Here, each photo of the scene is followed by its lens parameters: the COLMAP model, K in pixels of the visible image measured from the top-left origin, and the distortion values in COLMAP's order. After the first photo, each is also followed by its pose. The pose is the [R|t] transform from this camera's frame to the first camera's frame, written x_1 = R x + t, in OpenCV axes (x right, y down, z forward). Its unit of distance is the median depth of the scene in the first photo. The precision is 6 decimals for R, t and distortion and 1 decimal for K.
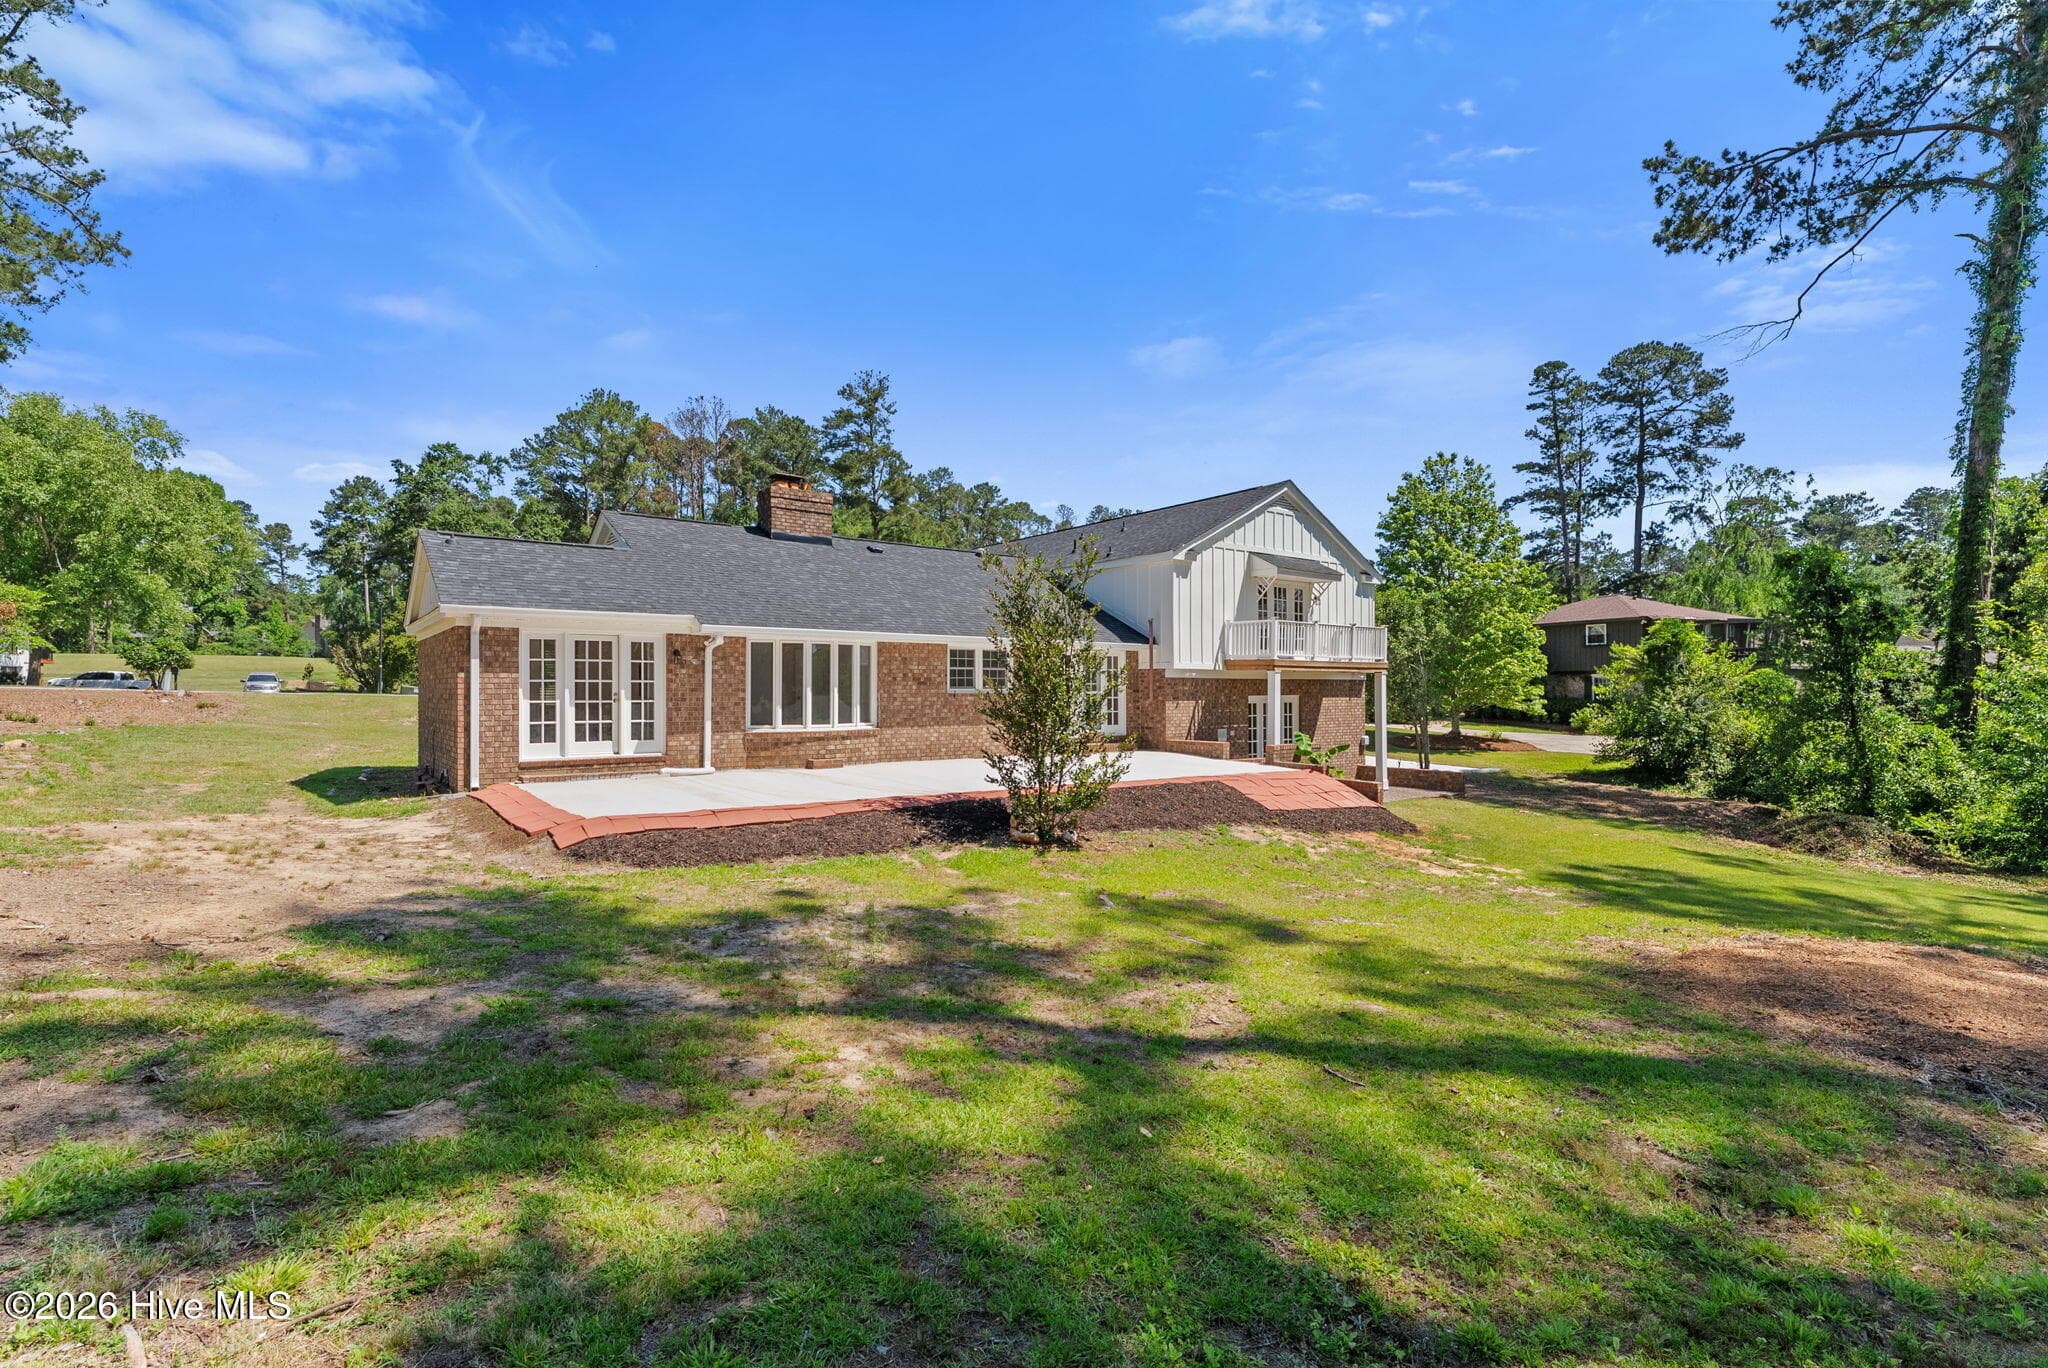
lens RADIAL K [[1036.1, 0, 1071.3], [0, 1036.1, 684.2], [0, 0, 1]] dist [0.000485, 0.000200]
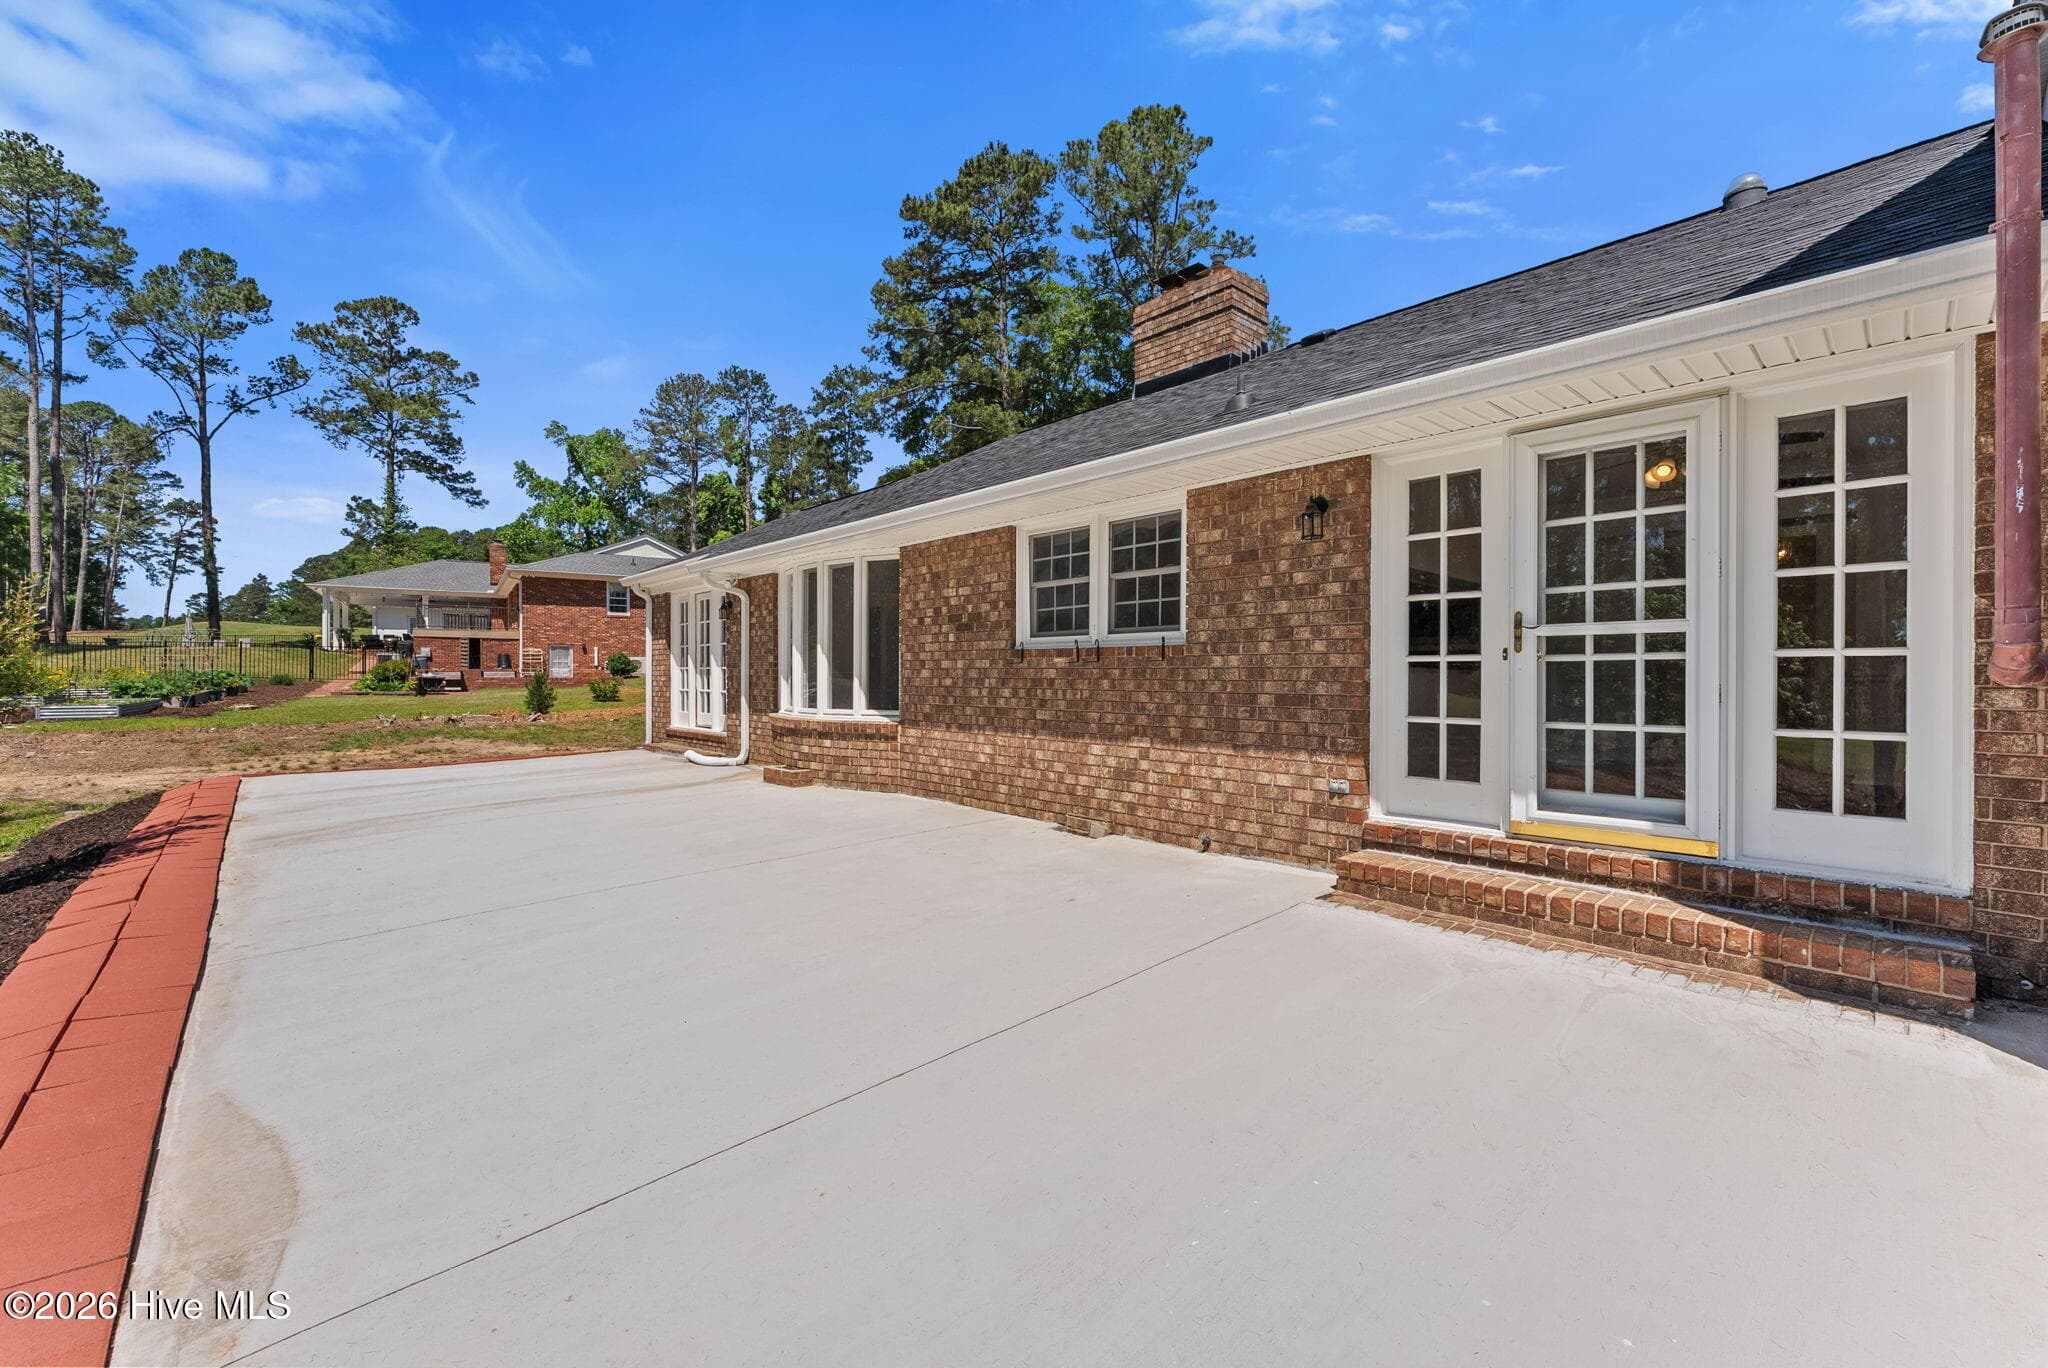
lens RADIAL K [[827.9, 0, 1016.7], [0, 827.9, 680.7], [0, 0, 1]] dist [0.000235, 0.000535]
pose [[0.021478, 0.006864, -0.999746, 0.194827], [0.002819, 0.999972, 0.006926, 0.018241], [0.999765, -0.002967, 0.021458, 0.976862]]
